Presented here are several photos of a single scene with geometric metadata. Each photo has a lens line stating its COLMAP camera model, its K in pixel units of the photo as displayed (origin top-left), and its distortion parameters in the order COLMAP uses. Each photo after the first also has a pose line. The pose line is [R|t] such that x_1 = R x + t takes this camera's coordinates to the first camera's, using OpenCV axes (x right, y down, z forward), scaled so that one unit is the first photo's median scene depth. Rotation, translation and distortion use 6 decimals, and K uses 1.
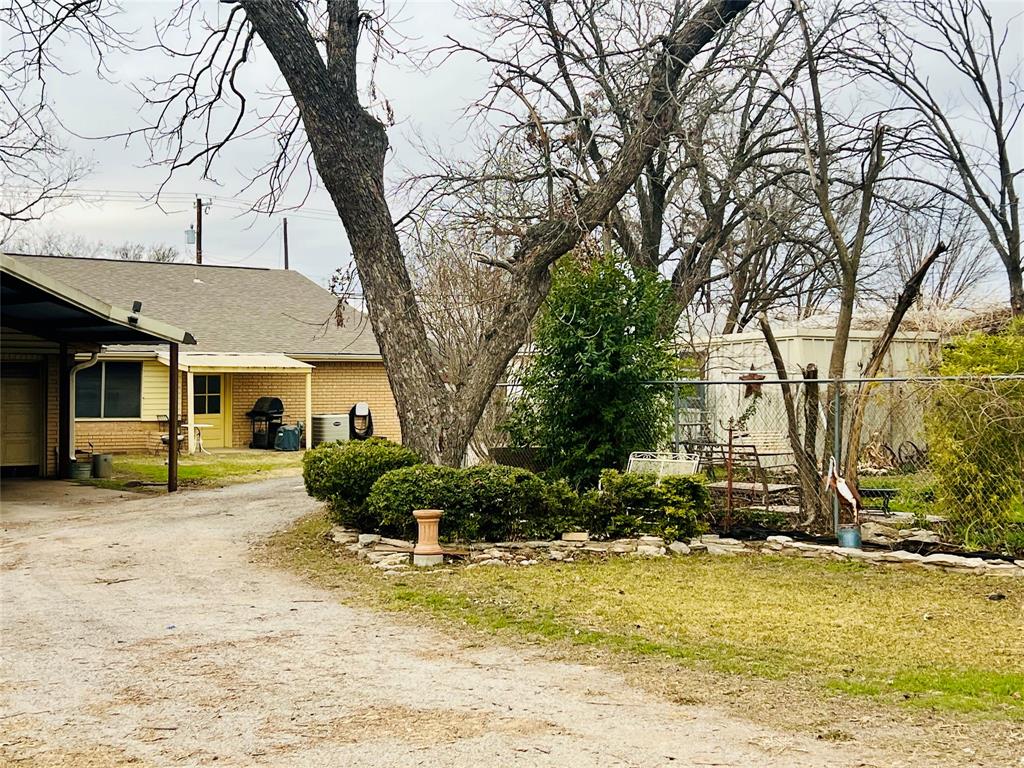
lens RADIAL K [[1514.1, 0, 512.7], [0, 1514.1, 382.7], [0, 0, 1]] dist [0.116987, 0.000000]
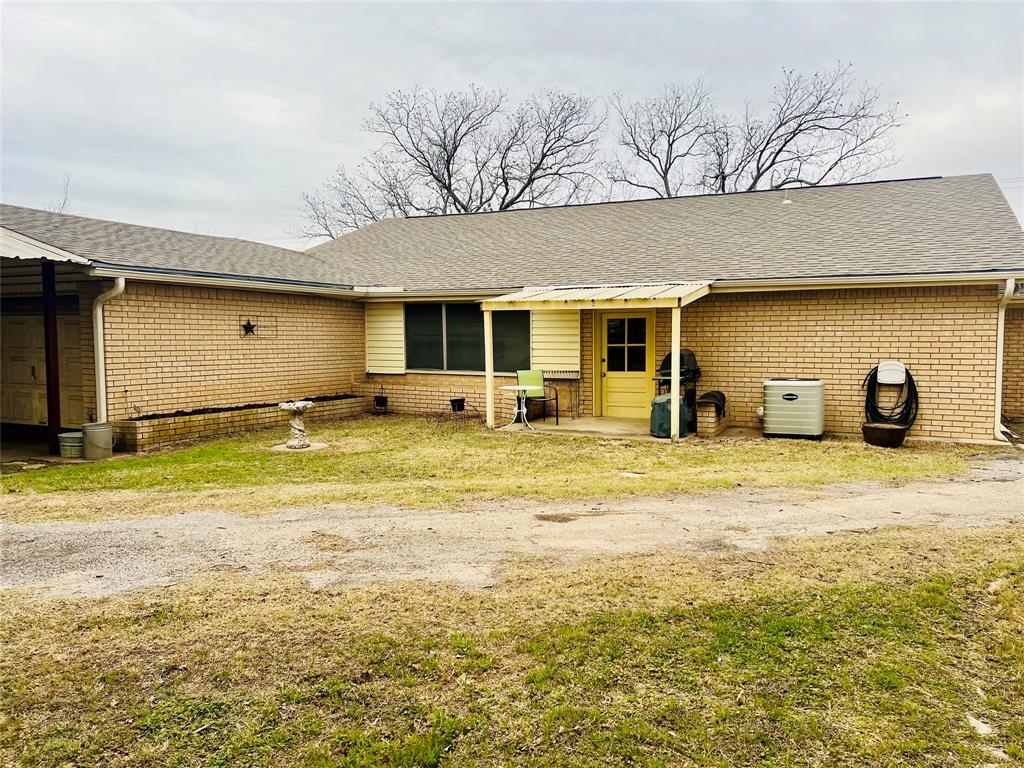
lens RADIAL K [[760.0, 0, 512.2], [0, 760.0, 383.7], [0, 0, 1]] dist [0.078979, -0.092250]
pose [[0.369982, 0.047889, -0.927804, 0.124521], [-0.005079, 0.998760, 0.049527, 0.009837], [0.929025, -0.013612, 0.369767, 0.908810]]
